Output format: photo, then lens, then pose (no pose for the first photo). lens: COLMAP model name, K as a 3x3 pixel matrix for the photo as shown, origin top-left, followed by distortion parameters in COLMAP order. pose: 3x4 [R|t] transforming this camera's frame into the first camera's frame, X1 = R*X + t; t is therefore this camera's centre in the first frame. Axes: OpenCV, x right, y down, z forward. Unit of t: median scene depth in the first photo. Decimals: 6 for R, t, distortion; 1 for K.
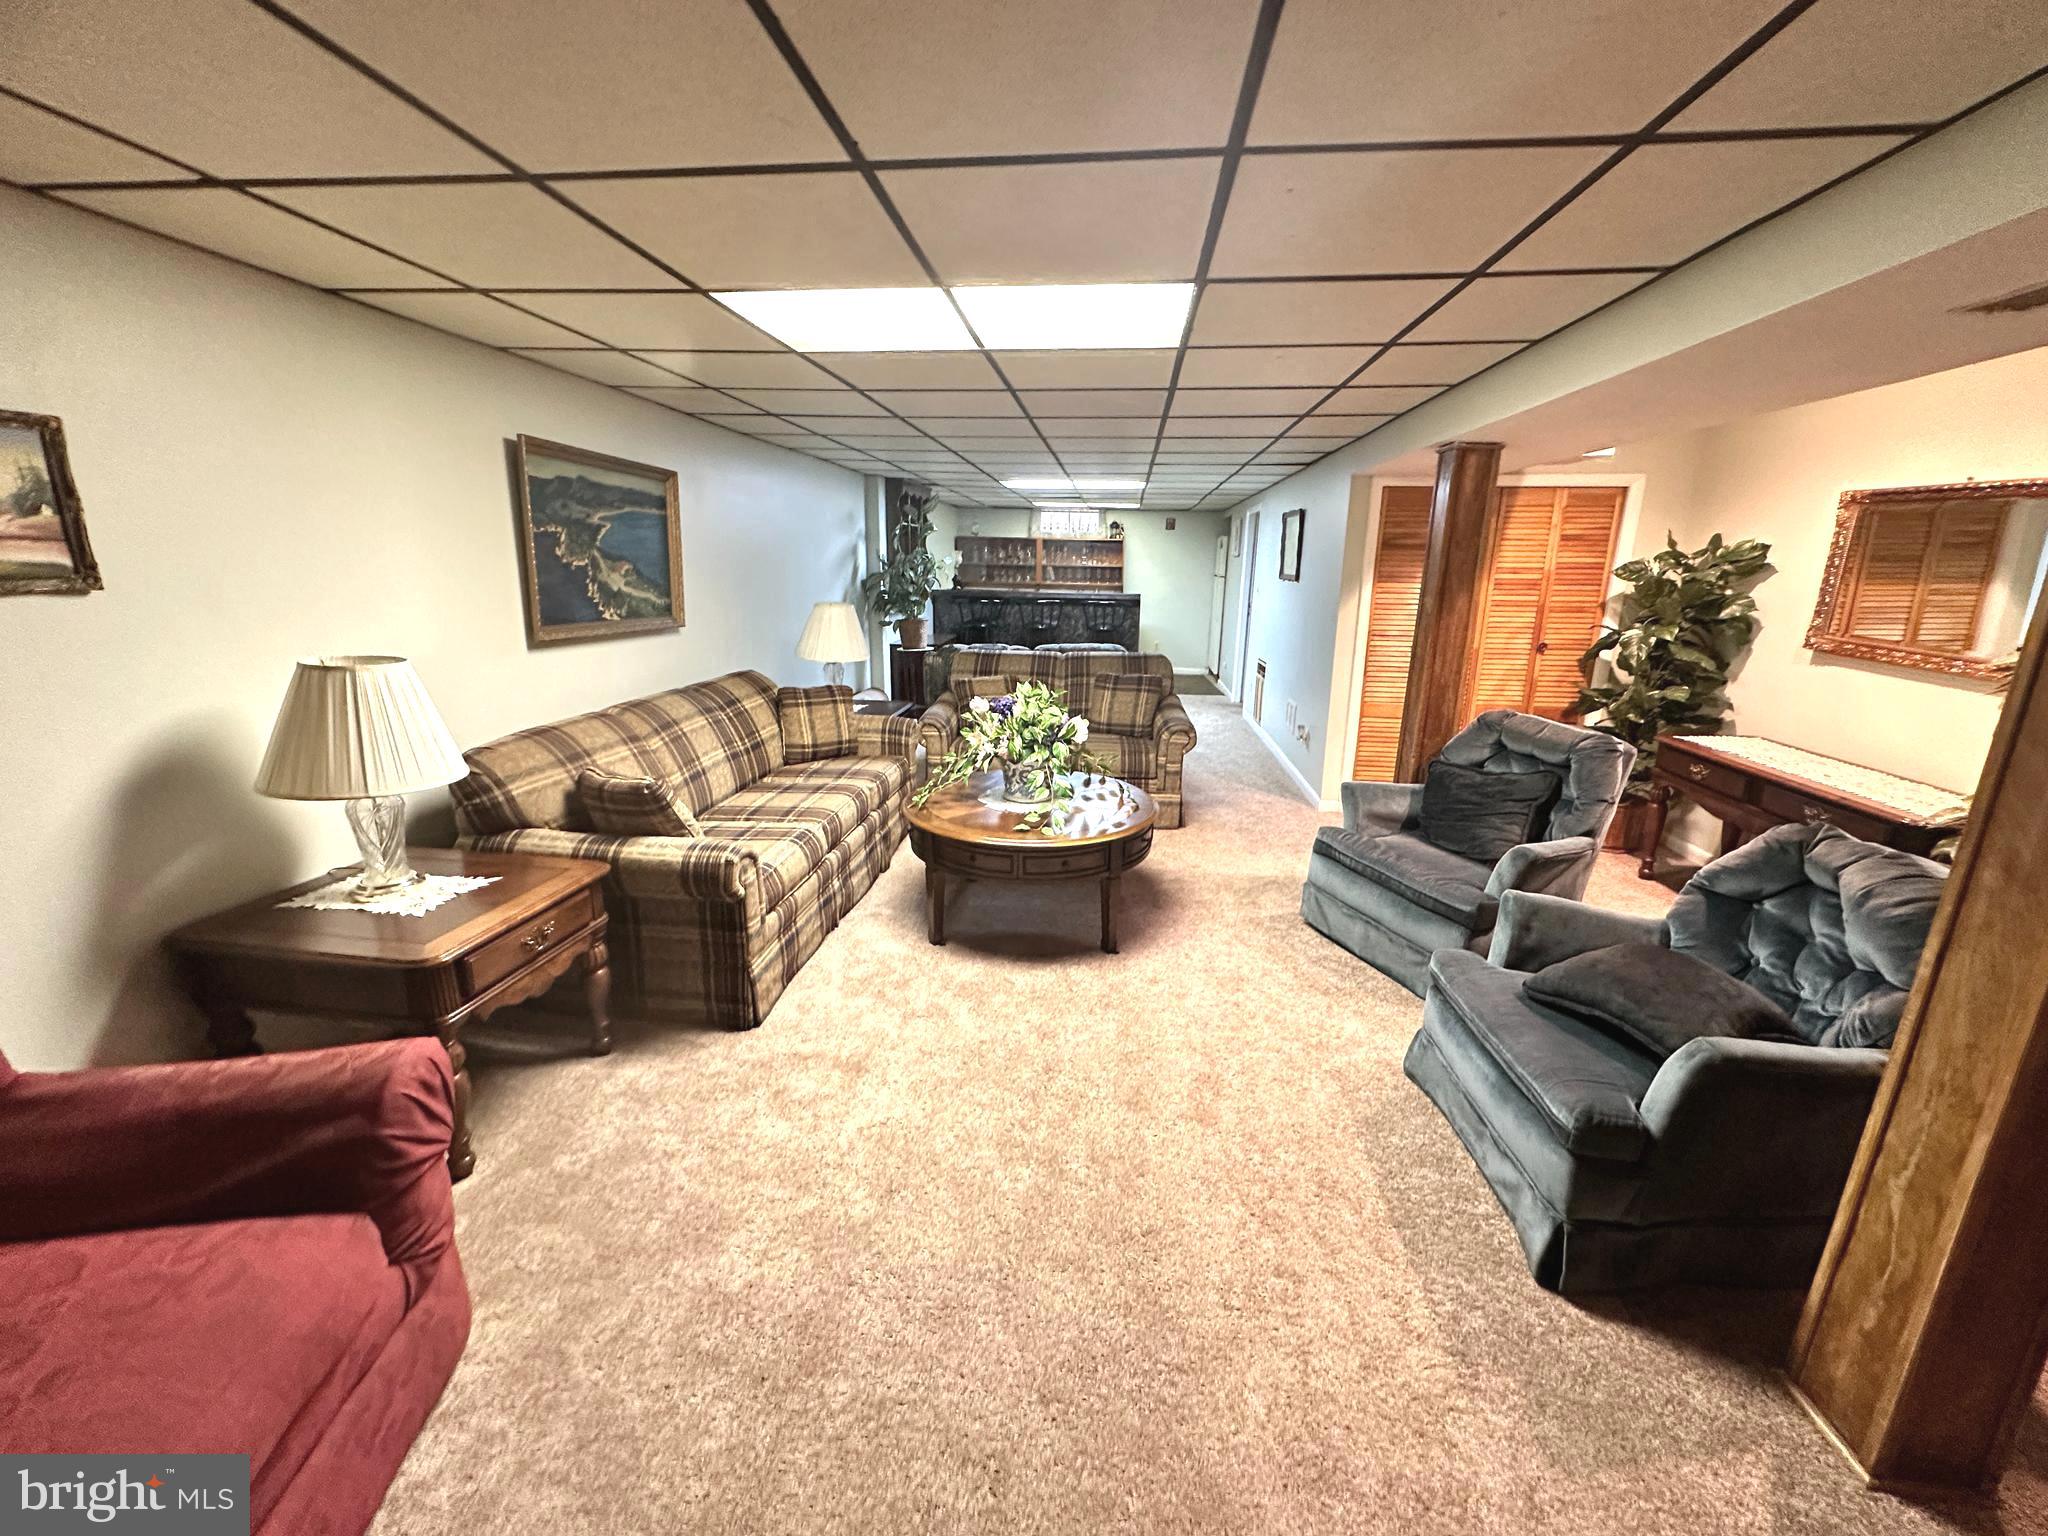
lens RADIAL K [[814.4, 0, 1020.8], [0, 814.4, 766.7], [0, 0, 1]] dist [-0.003497, 0.000663]
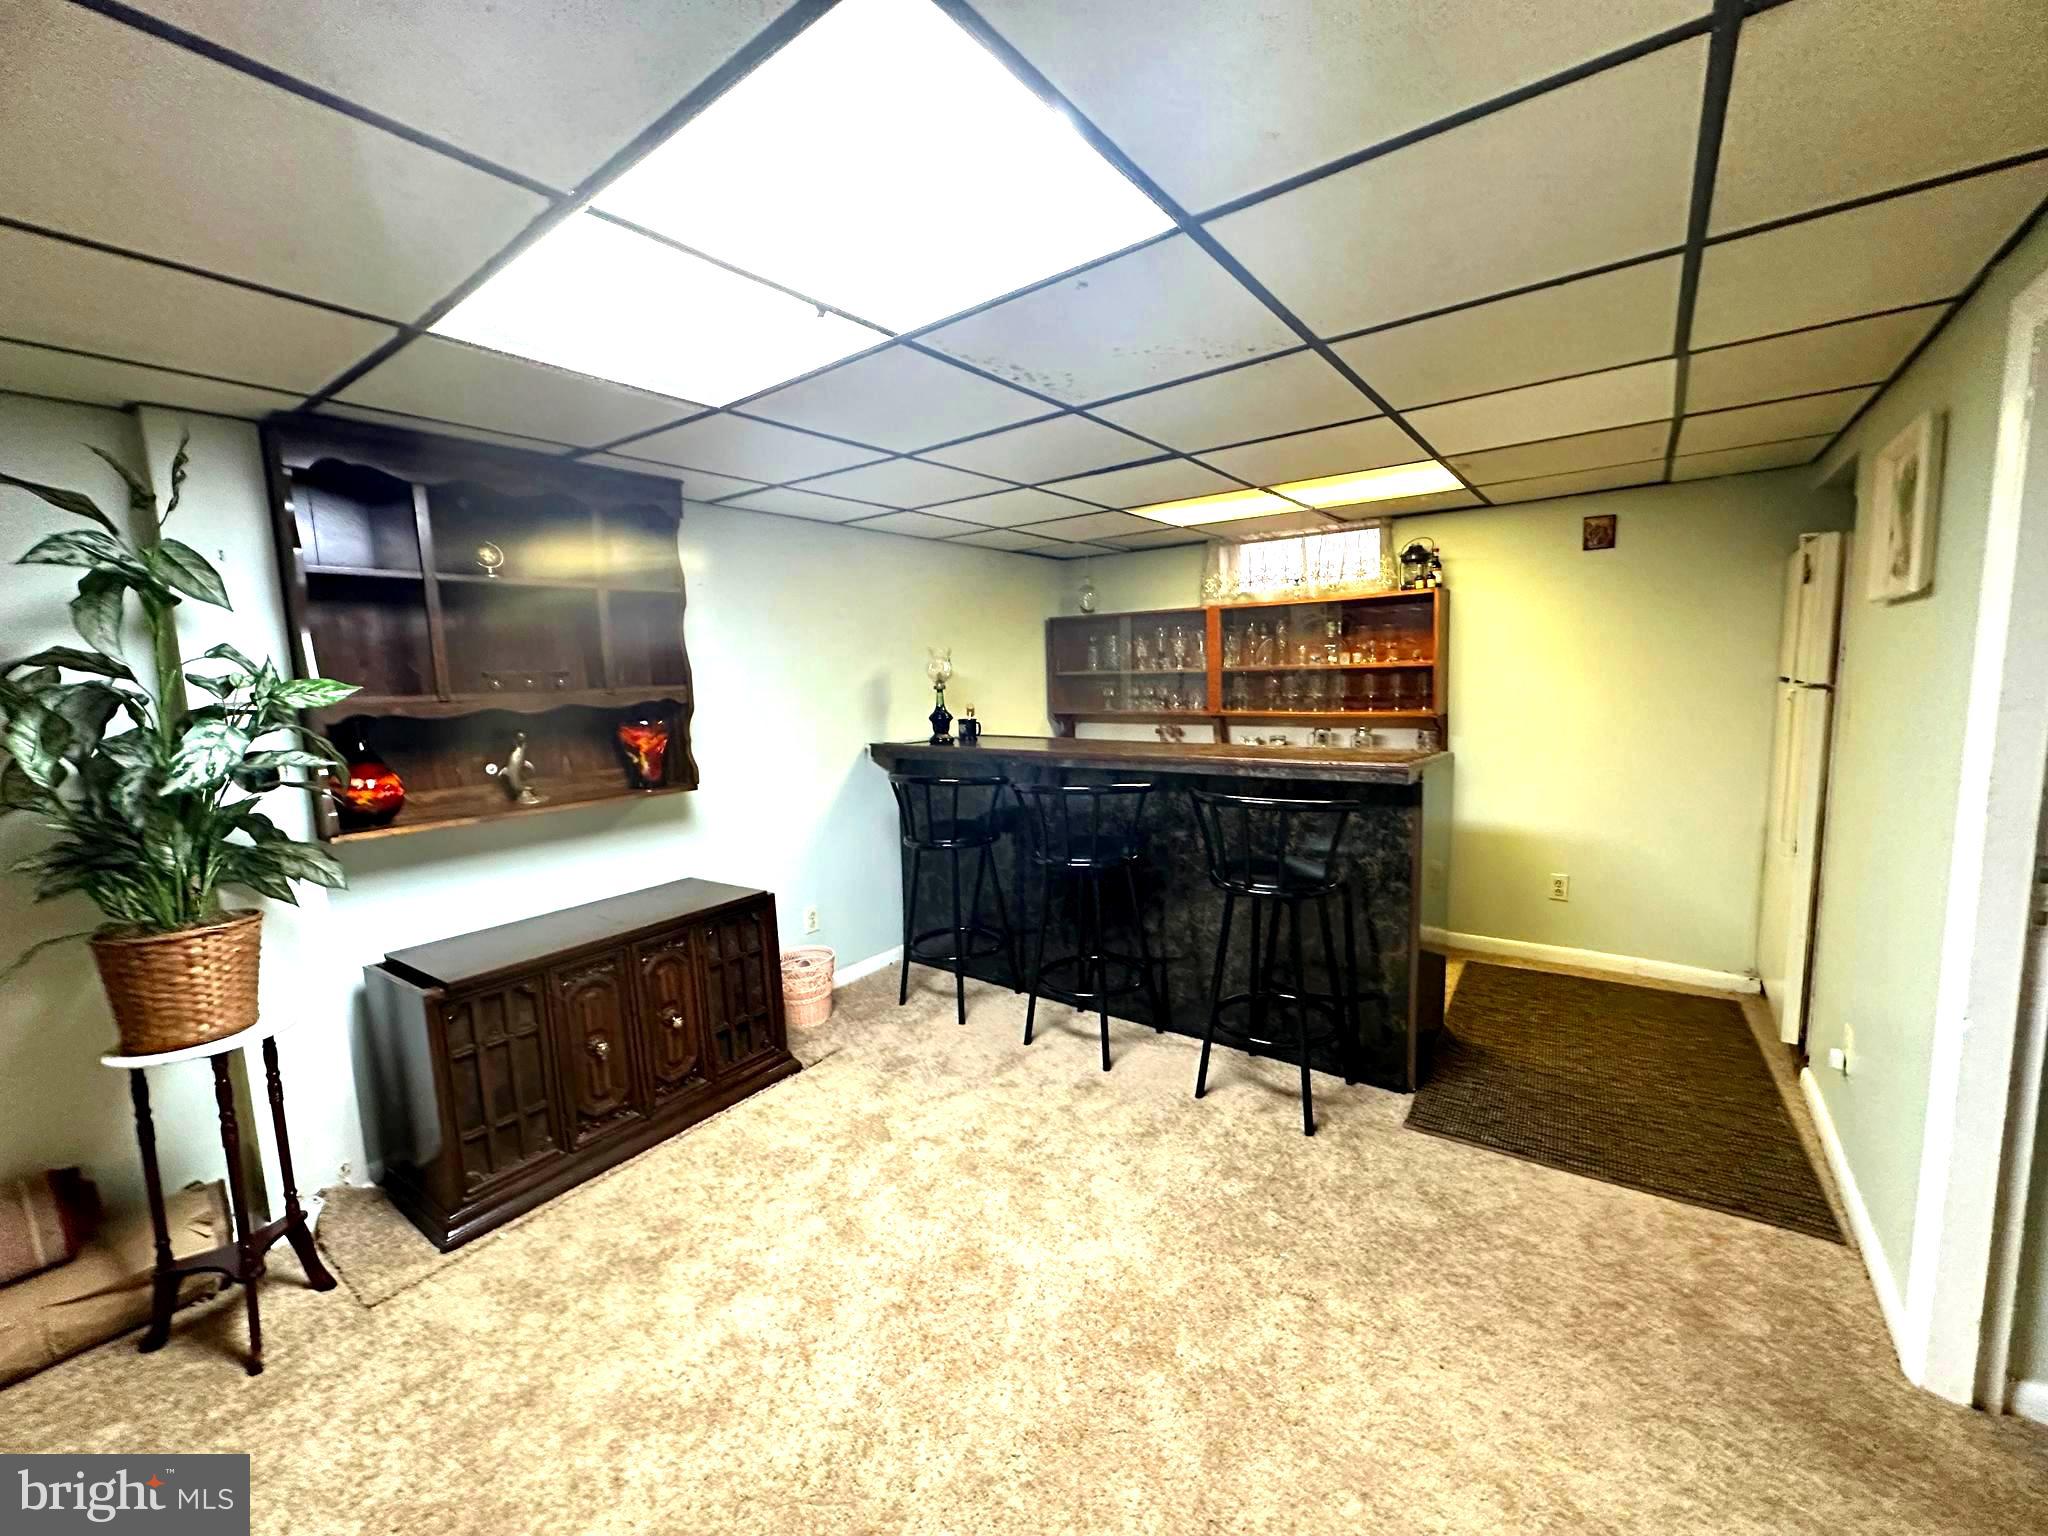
lens RADIAL K [[814.4, 0, 1030.1], [0, 814.4, 763.7], [0, 0, 1]] dist [-0.003497, 0.000663]
pose [[0.862004, 0.013587, -0.506719, 0.150719], [-0.076548, 0.991666, -0.103630, -0.150901], [0.501088, 0.128118, 0.855860, 0.605985]]
